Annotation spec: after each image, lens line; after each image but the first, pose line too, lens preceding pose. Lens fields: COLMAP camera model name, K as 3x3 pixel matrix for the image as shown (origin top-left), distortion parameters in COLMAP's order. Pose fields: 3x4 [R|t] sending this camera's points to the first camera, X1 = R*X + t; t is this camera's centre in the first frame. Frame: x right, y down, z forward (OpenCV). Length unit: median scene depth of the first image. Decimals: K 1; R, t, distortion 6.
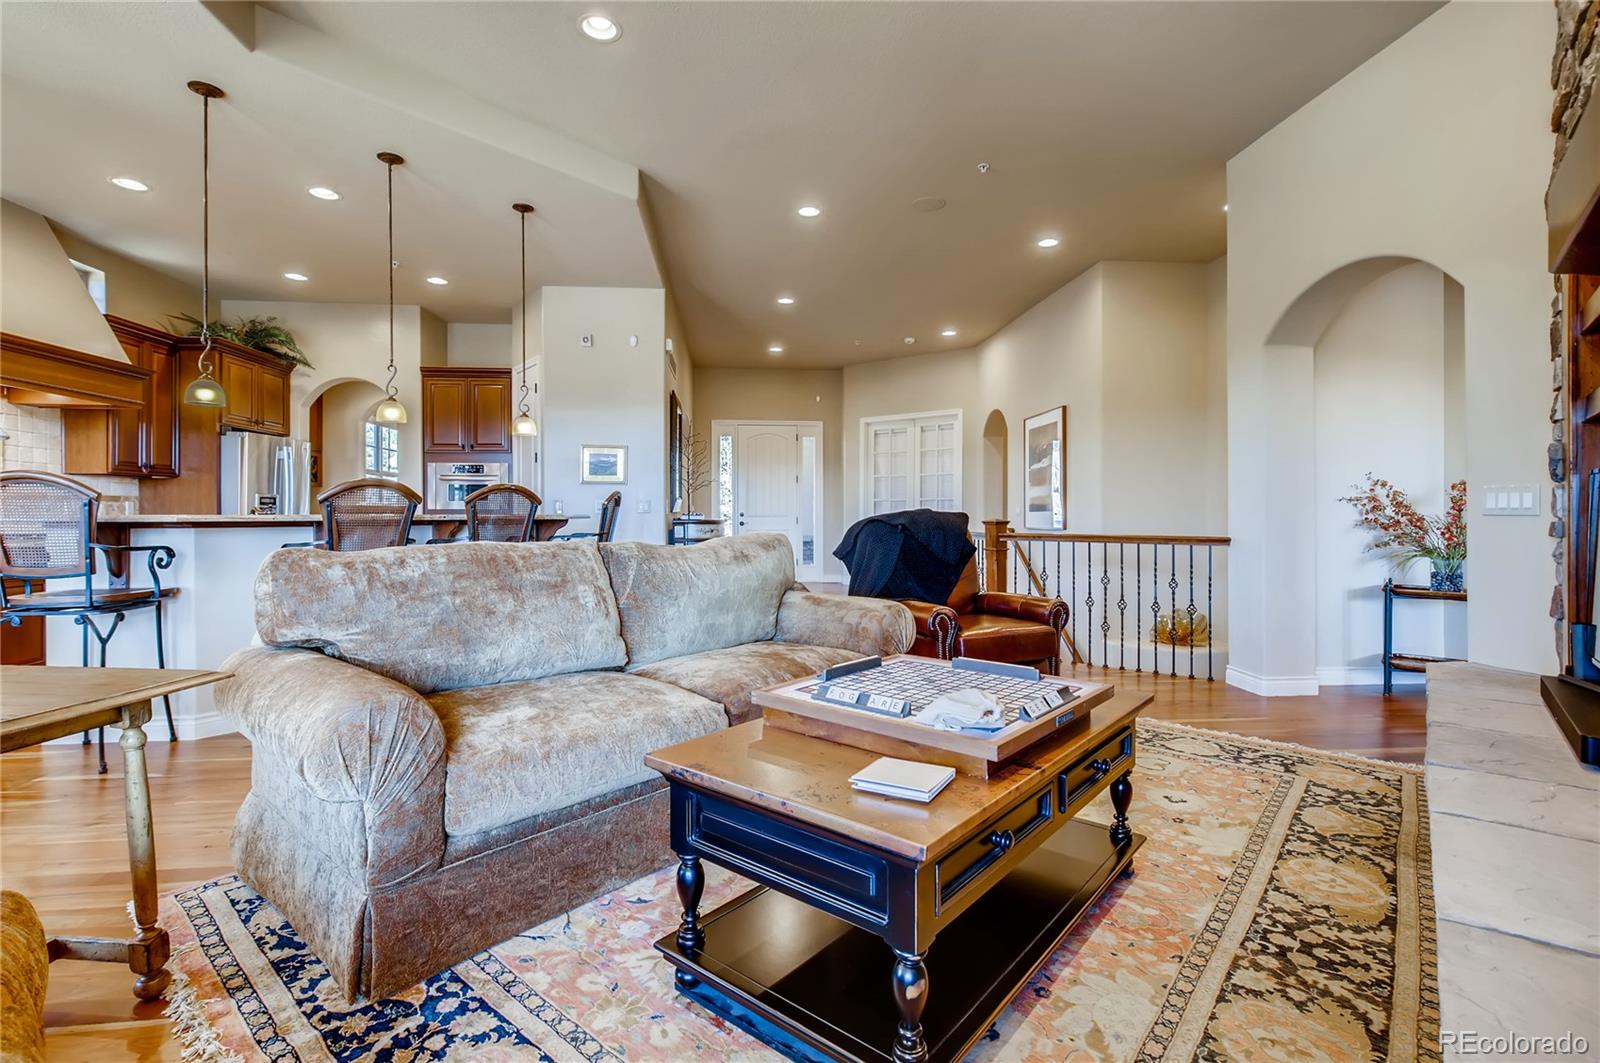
lens RADIAL K [[735.0, 0, 803.6], [0, 735.0, 515.8], [0, 0, 1]] dist [0.001892, 0.002097]
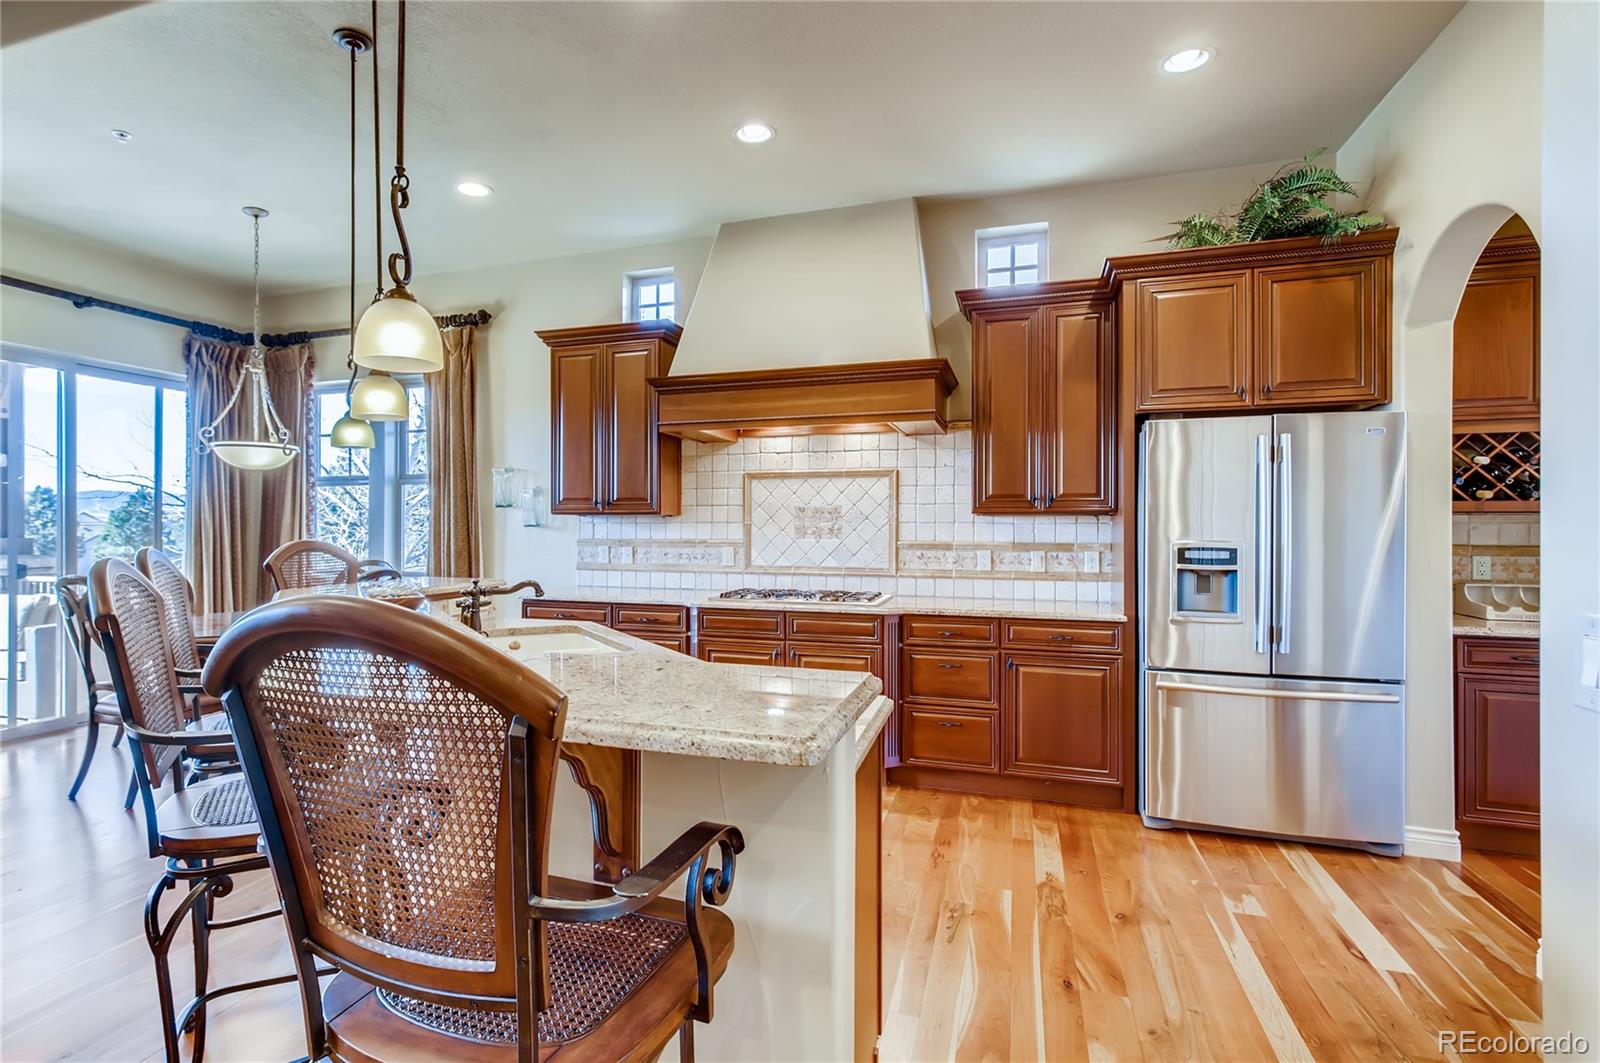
lens RADIAL K [[804.6, 0, 724.0], [0, 804.6, 530.0], [0, 0, 1]] dist [-0.002672, -0.000473]
pose [[-0.443347, 0.003251, -0.896344, -0.167363], [-0.004663, 0.999972, 0.005933, -0.051744], [0.896338, 0.006810, -0.443319, 1.294359]]
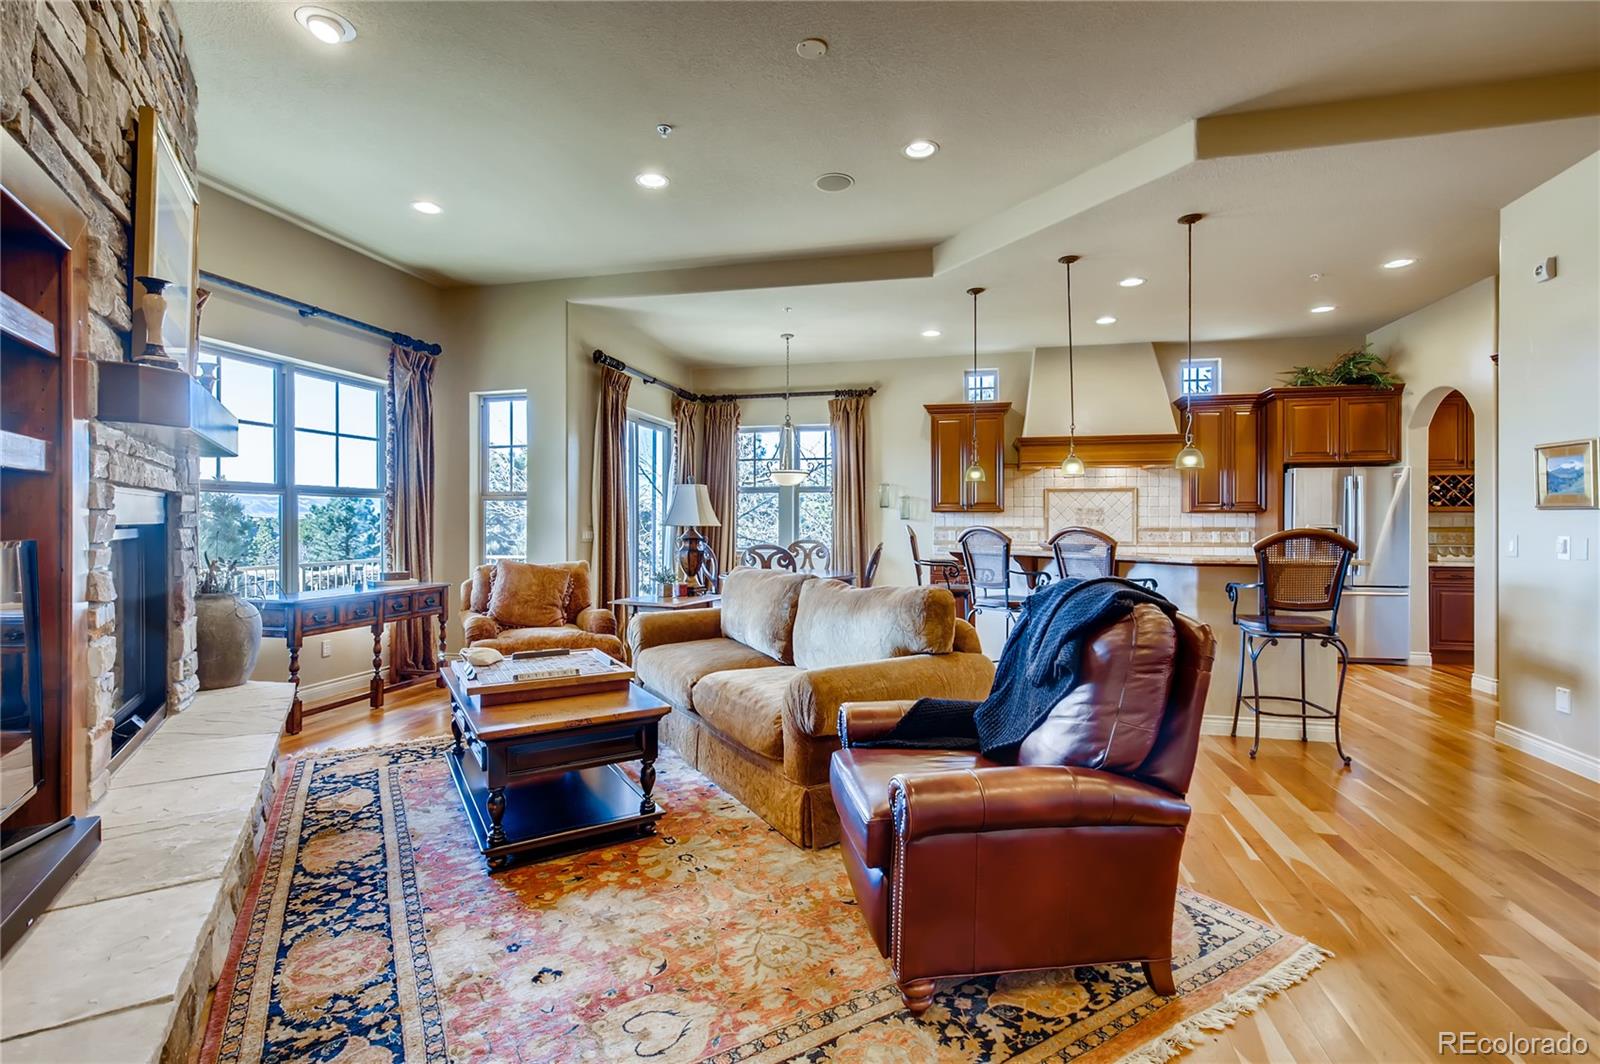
lens RADIAL K [[735.7, 0, 798.8], [0, 735.7, 522.7], [0, 0, 1]] dist [0.000482, 0.000590]
pose [[-0.327598, 0.001996, -0.944815, 0.662684], [-0.003888, 0.999986, 0.003461, -0.045090], [0.944809, 0.004807, -0.327586, 0.874633]]
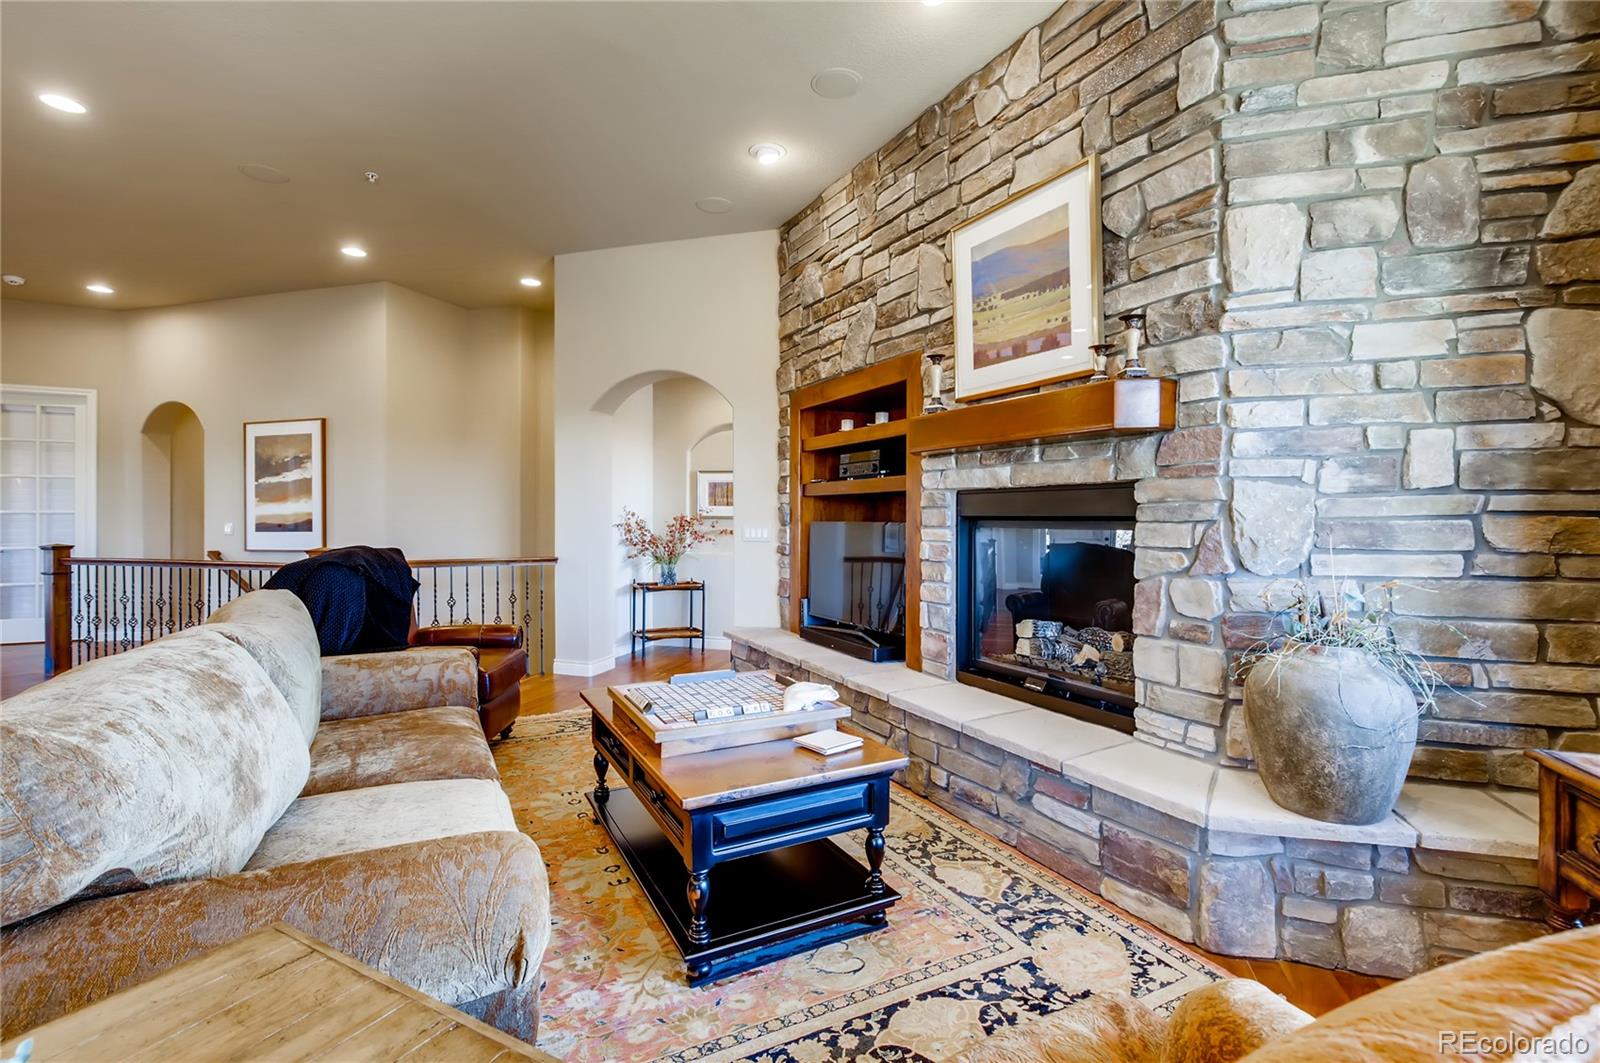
lens RADIAL K [[735.0, 0, 803.6], [0, 735.0, 515.8], [0, 0, 1]] dist [0.001892, 0.002097]
pose [[0.377500, -0.002166, 0.926007, -0.422599], [0.001693, 0.999997, 0.001650, -0.041885], [-0.926008, 0.000945, 0.377503, 0.136912]]
